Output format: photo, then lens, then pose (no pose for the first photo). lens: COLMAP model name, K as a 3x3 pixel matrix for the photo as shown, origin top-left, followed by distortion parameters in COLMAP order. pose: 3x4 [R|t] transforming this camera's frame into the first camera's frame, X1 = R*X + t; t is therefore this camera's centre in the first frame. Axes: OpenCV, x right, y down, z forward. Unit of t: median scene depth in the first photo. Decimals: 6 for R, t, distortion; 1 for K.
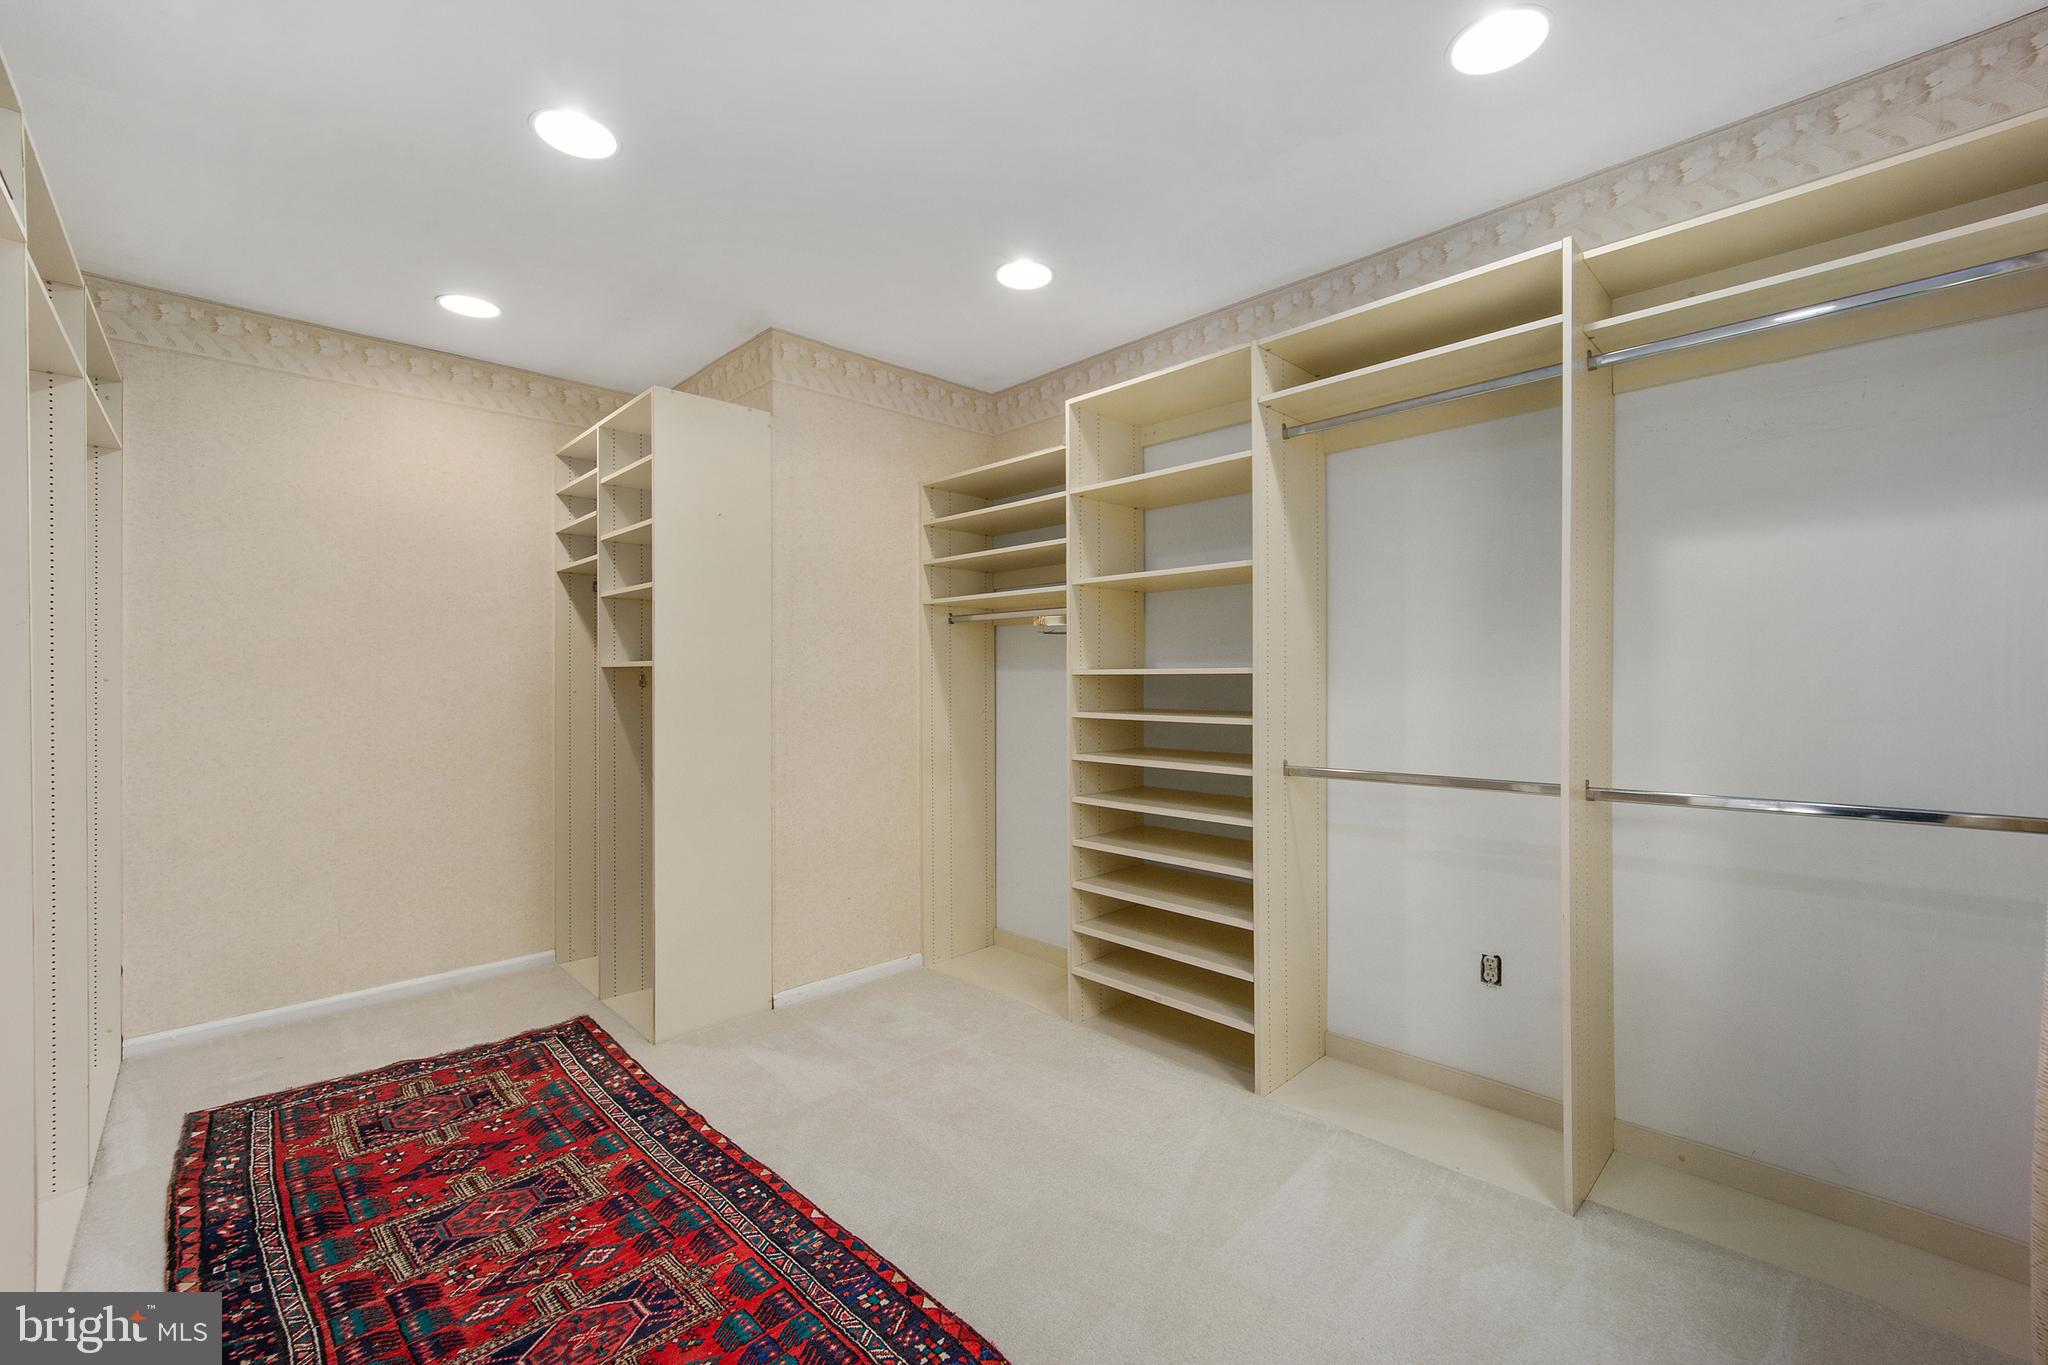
lens RADIAL K [[840.0, 0, 1016.5], [0, 840.0, 679.7], [0, 0, 1]] dist [-0.004989, 0.000013]
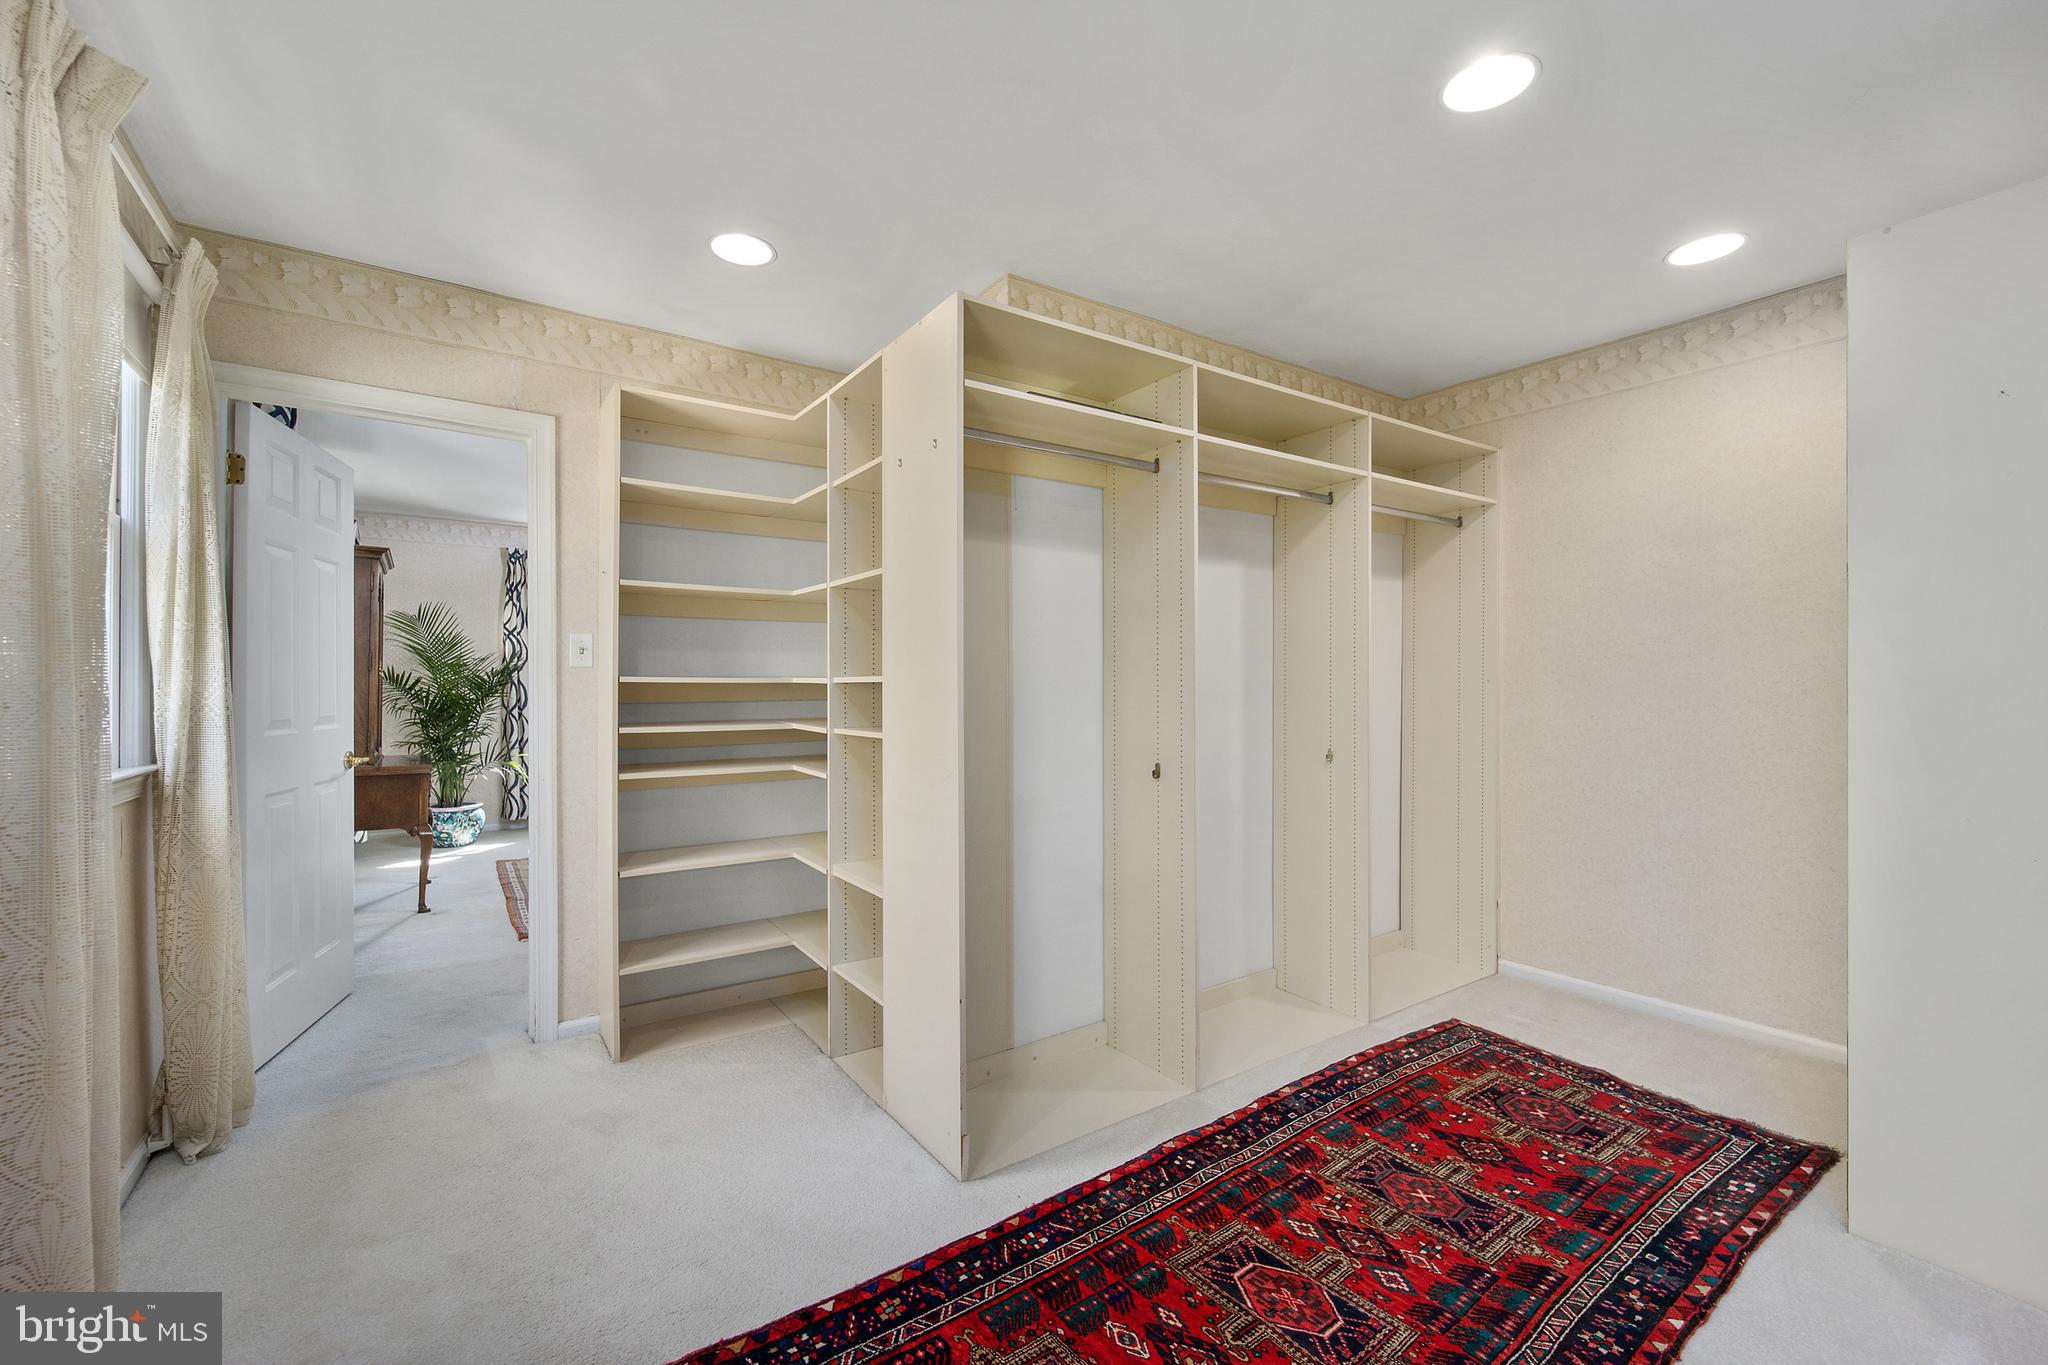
lens RADIAL K [[840.0, 0, 1019.0], [0, 840.0, 679.8], [0, 0, 1]] dist [-0.004989, 0.000013]
pose [[-0.156758, 0.001955, -0.987635, 0.394875], [-0.004580, 0.999986, 0.002706, -0.000988], [0.987626, 0.004947, -0.156747, 0.554221]]
